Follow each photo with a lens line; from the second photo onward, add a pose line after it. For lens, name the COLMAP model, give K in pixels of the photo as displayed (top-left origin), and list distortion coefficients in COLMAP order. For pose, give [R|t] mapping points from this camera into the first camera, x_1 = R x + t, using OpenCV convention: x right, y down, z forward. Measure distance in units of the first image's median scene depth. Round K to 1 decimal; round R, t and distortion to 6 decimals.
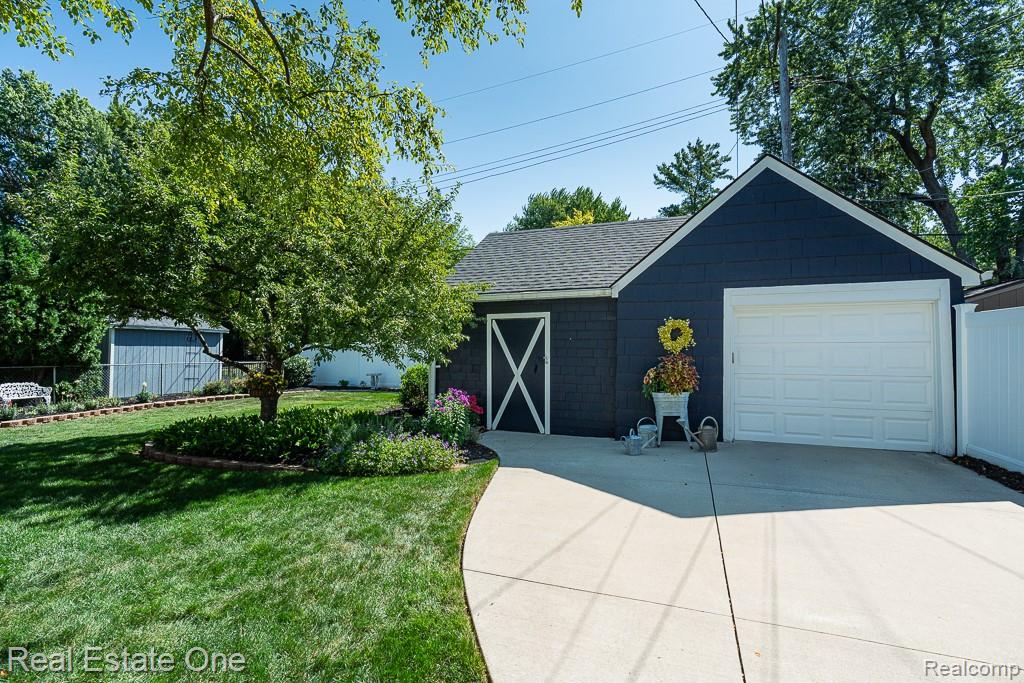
lens RADIAL K [[463.5, 0, 512.5], [0, 463.5, 338.3], [0, 0, 1]] dist [0.001356, 0.001112]
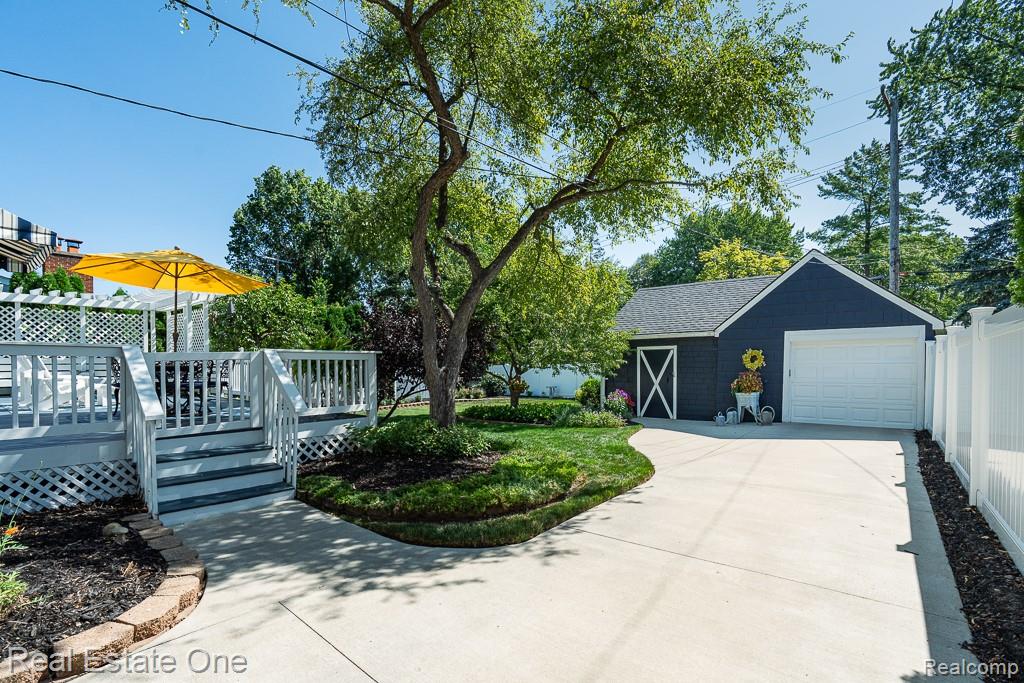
lens RADIAL K [[463.5, 0, 516.6], [0, 463.5, 384.7], [0, 0, 1]] dist [0.001356, 0.001112]
pose [[0.952026, 0.007497, -0.305924, 0.044211], [0.010904, 0.998234, 0.058397, -0.019894], [0.305822, -0.058931, 0.950263, -0.747056]]
